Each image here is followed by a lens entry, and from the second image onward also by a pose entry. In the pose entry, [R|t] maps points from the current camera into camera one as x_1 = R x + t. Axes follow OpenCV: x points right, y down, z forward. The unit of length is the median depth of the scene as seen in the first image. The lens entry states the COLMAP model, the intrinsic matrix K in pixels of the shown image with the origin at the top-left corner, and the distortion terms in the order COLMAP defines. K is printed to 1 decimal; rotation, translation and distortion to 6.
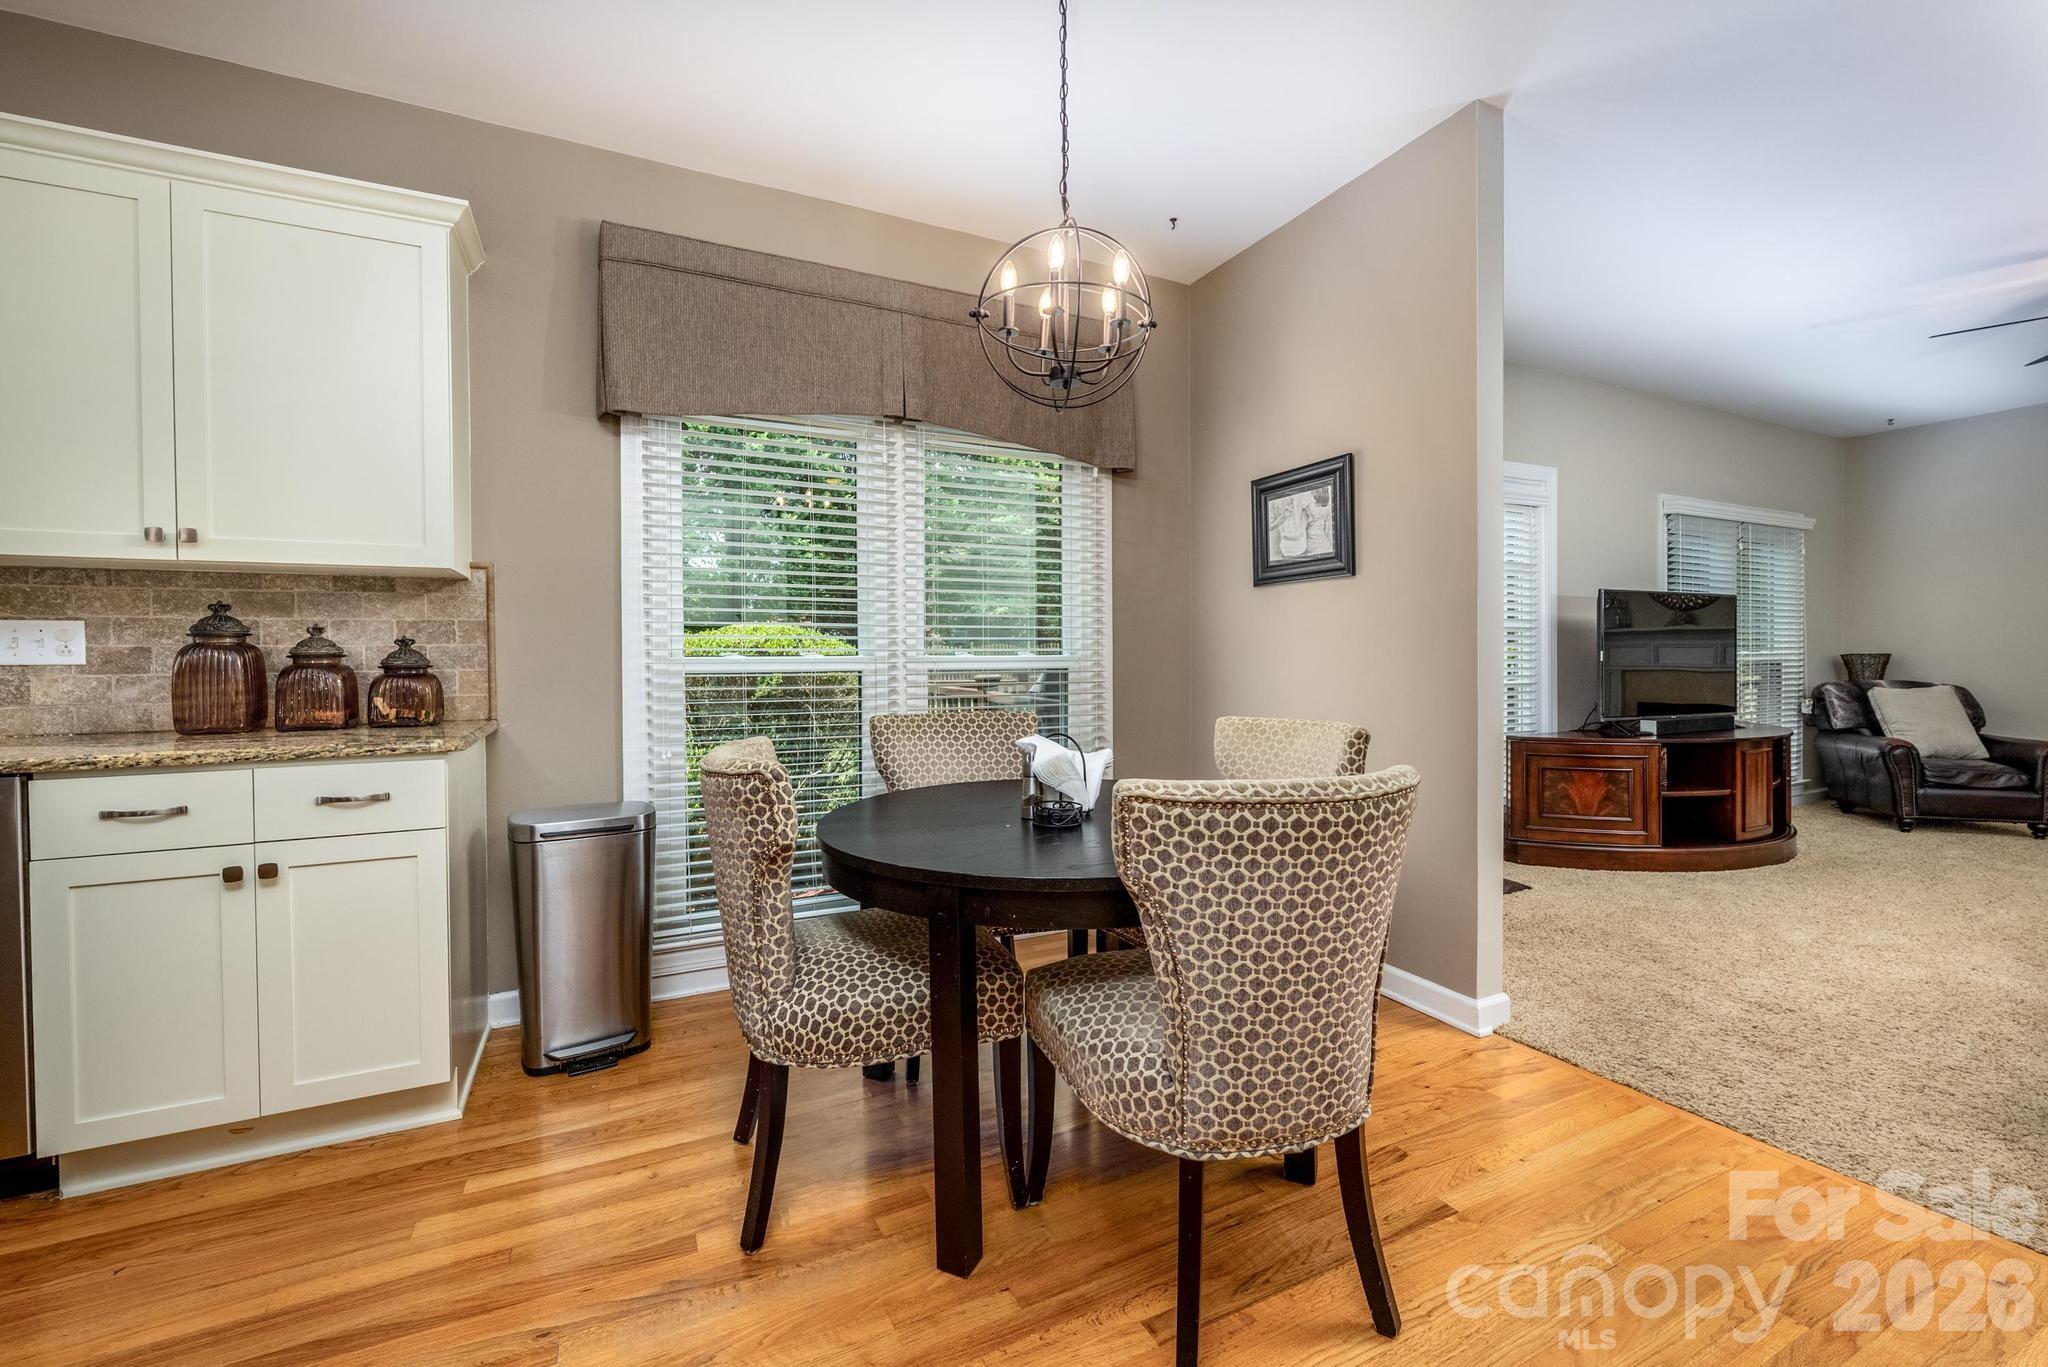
lens RADIAL K [[855.5, 0, 1022.2], [0, 855.5, 665.8], [0, 0, 1]] dist [-0.007345, 0.001170]
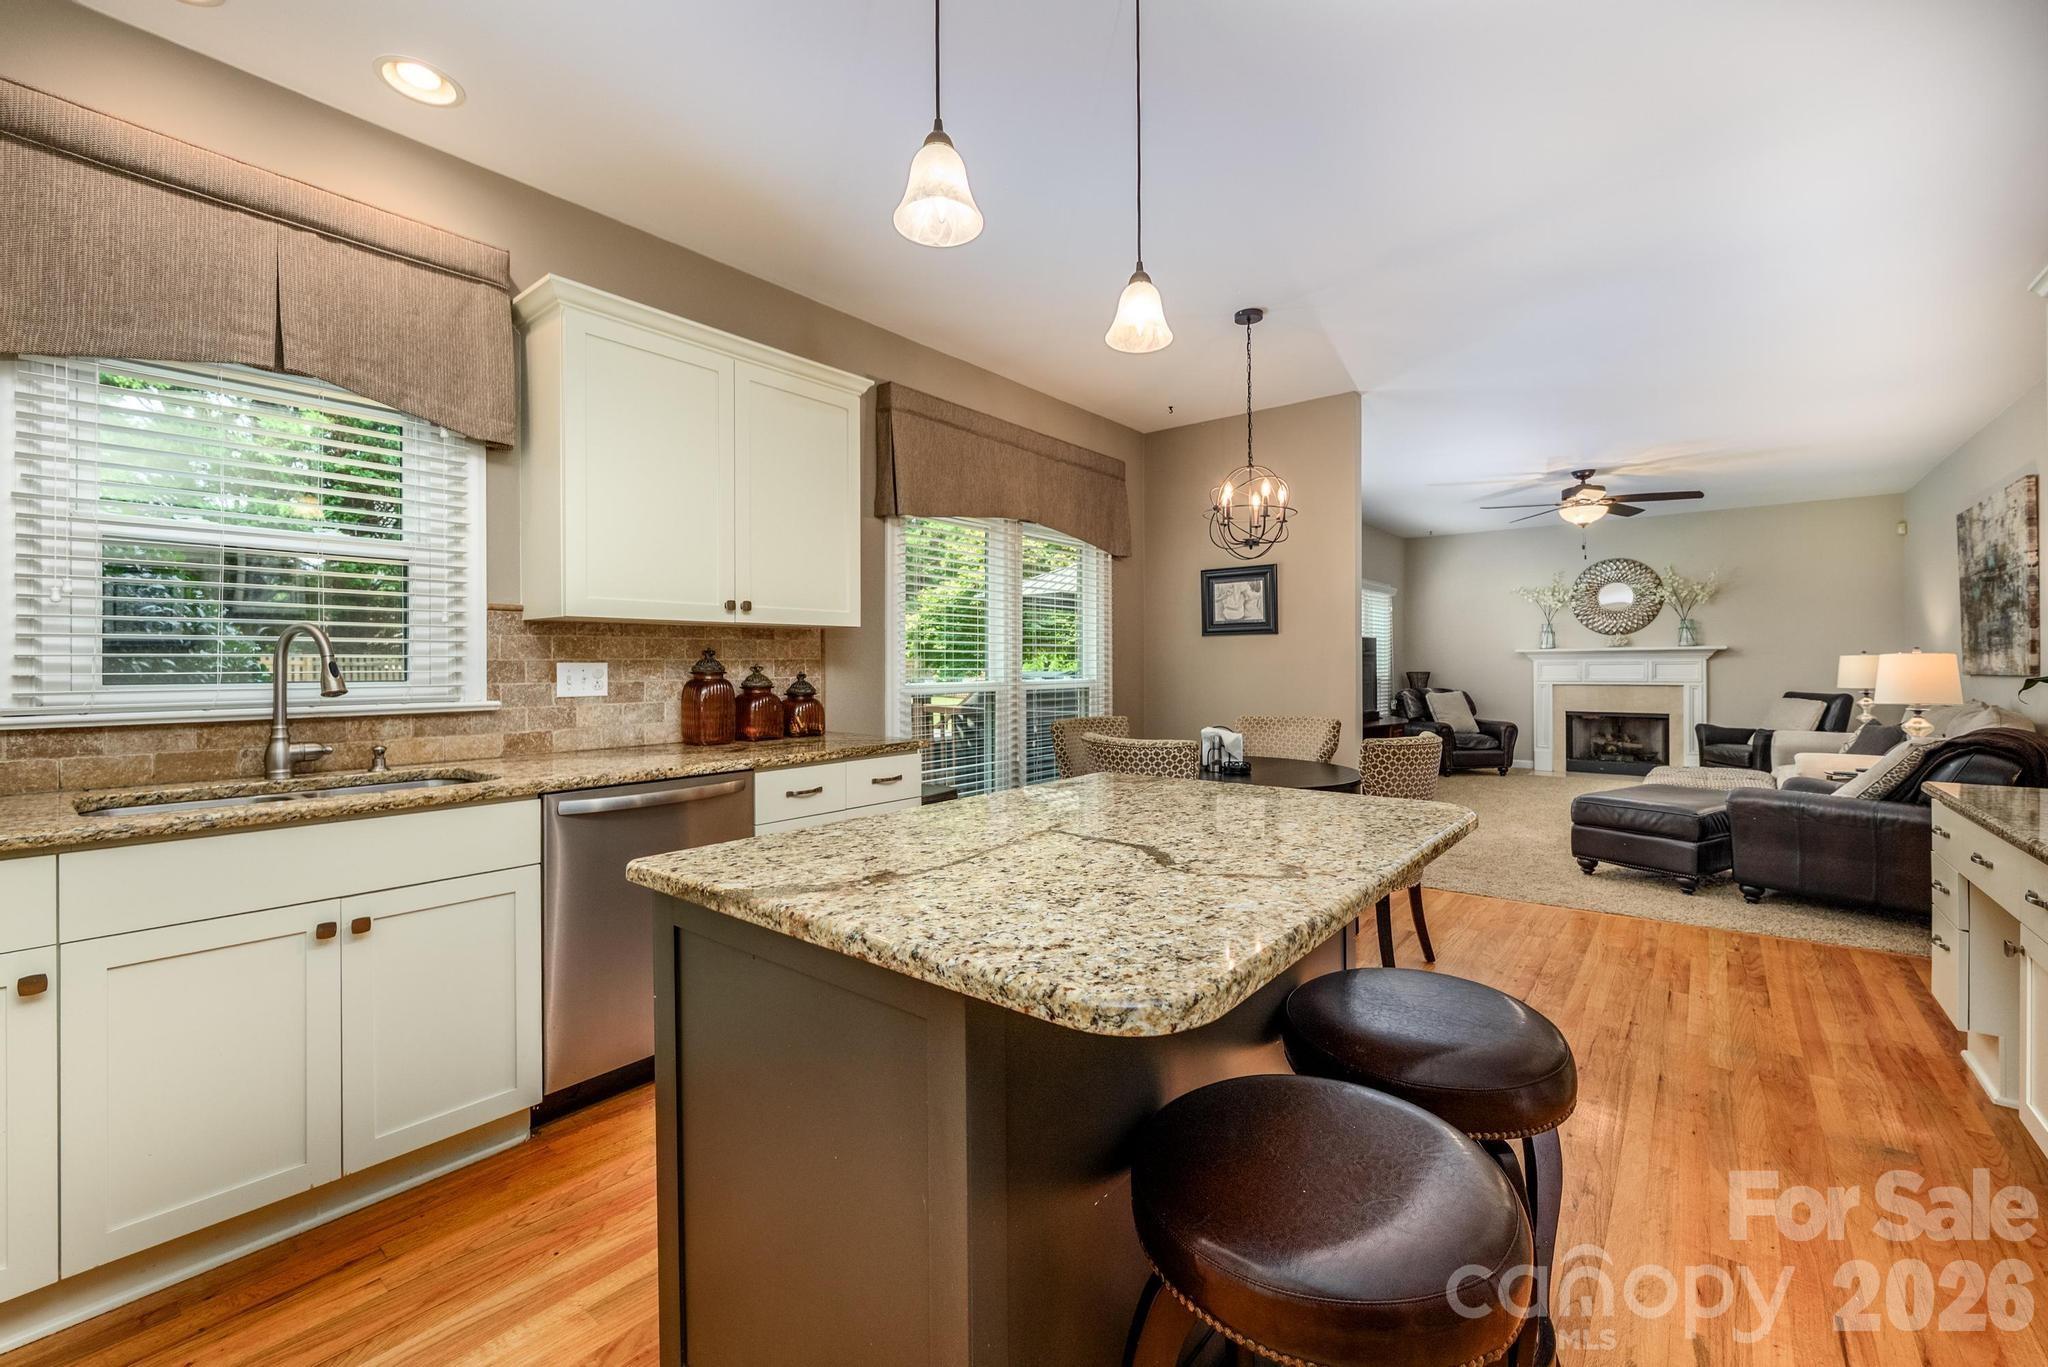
lens RADIAL K [[855.5, 0, 1037.2], [0, 855.5, 654.9], [0, 0, 1]] dist [-0.007345, 0.001170]
pose [[0.902521, 0.006674, 0.430593, -0.722112], [0.003531, 0.999732, -0.022896, -0.021738], [-0.430631, 0.022185, 0.902256, -0.324670]]
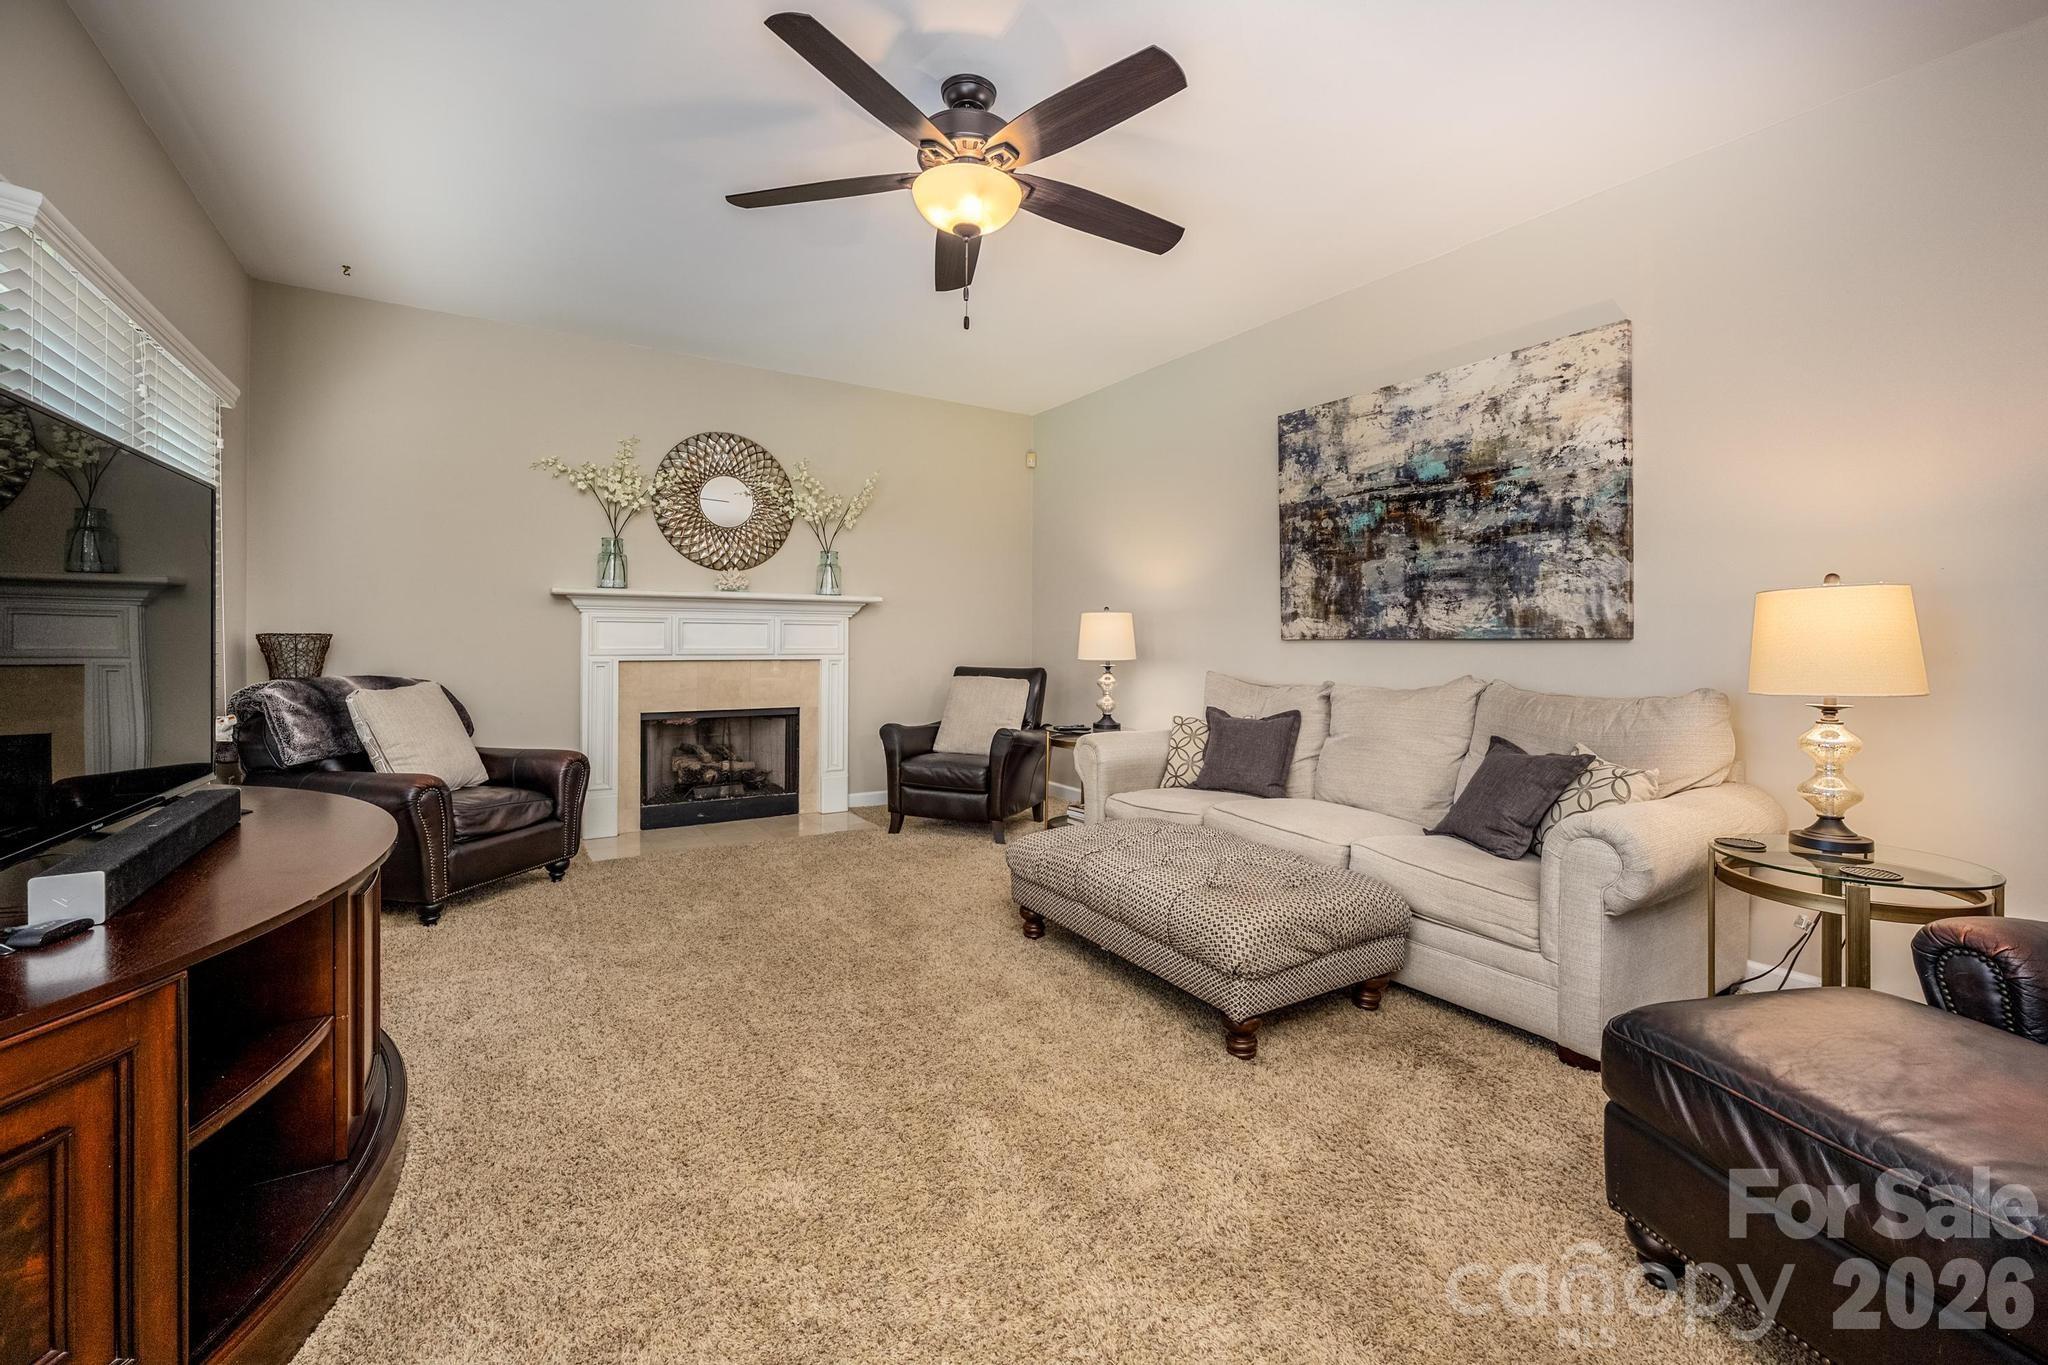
lens RADIAL K [[855.5, 0, 1013.8], [0, 855.5, 633.0], [0, 0, 1]] dist [-0.007345, 0.001170]
pose [[-0.088964, 0.011268, 0.995971, 0.609998], [0.005914, 0.999924, -0.010785, -0.010685], [-0.996017, 0.004931, -0.089024, 1.006974]]
